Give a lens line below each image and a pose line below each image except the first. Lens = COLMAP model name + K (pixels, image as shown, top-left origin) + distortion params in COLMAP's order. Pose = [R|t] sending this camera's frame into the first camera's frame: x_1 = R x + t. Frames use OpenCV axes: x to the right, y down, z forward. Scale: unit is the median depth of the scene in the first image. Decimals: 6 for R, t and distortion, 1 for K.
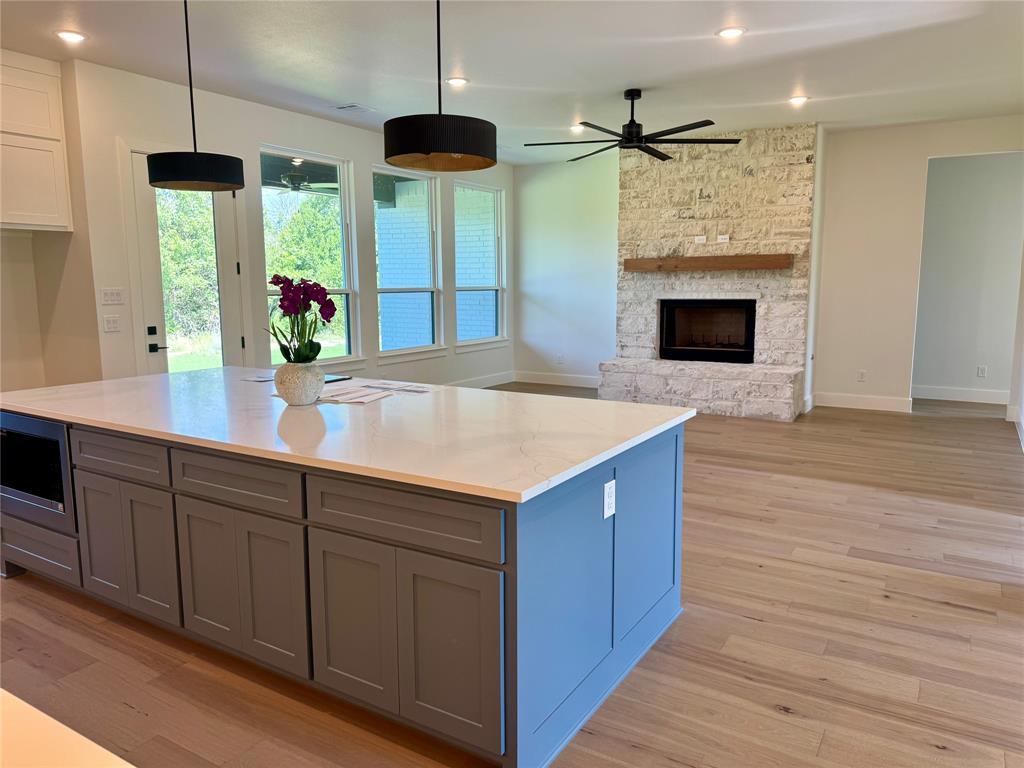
lens RADIAL K [[727.5, 0, 512.0], [0, 727.5, 384.0], [0, 0, 1]] dist [0.091723, -0.114784]
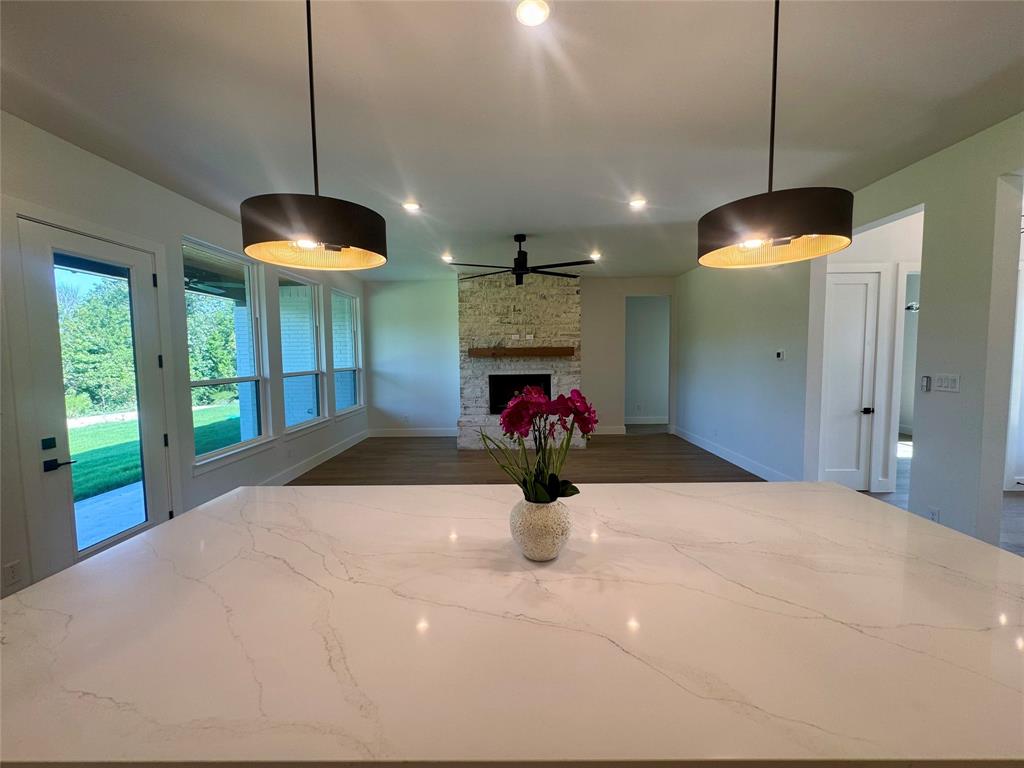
lens RADIAL K [[409.6, 0, 512.0], [0, 409.6, 384.0], [0, 0, 1]] dist [0.000600, 0.000109]
pose [[0.852111, -0.043018, 0.521591, -0.213338], [0.082010, 0.995280, -0.051892, -0.052634], [-0.516896, 0.086993, 0.851616, 0.269754]]
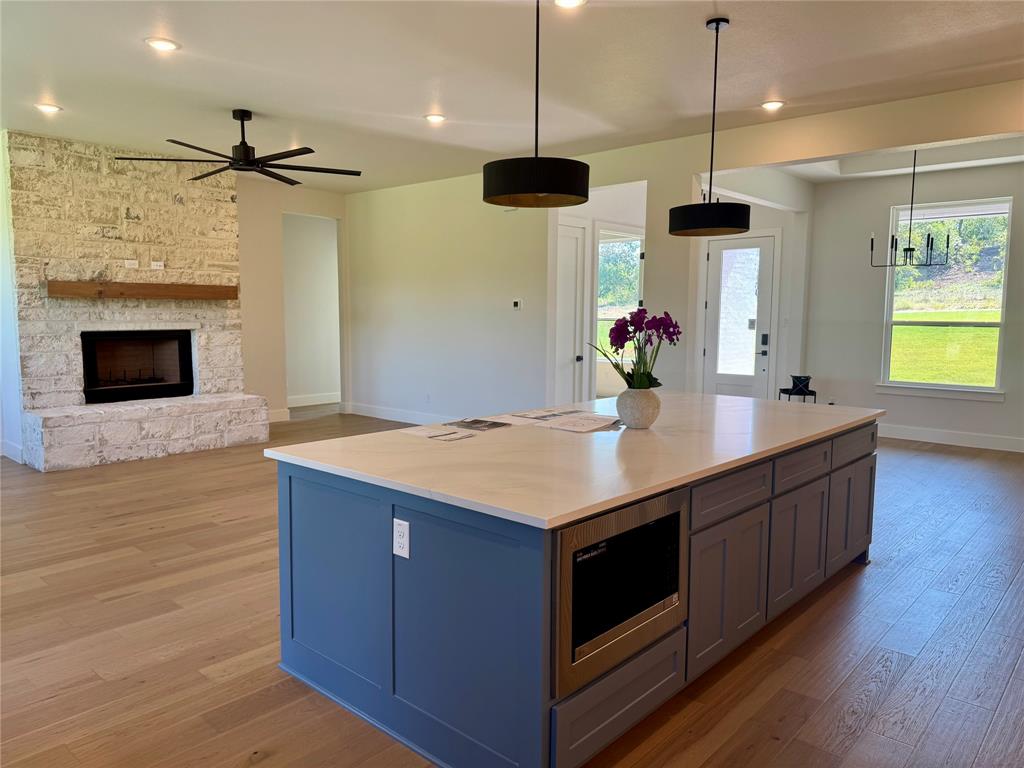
lens RADIAL K [[727.5, 0, 512.0], [0, 727.5, 384.0], [0, 0, 1]] dist [0.091723, -0.114784]
pose [[0.172863, -0.093886, 0.980461, -0.565285], [0.130499, 0.988854, 0.071682, -0.057396], [-0.976263, 0.115558, 0.183188, 0.404906]]
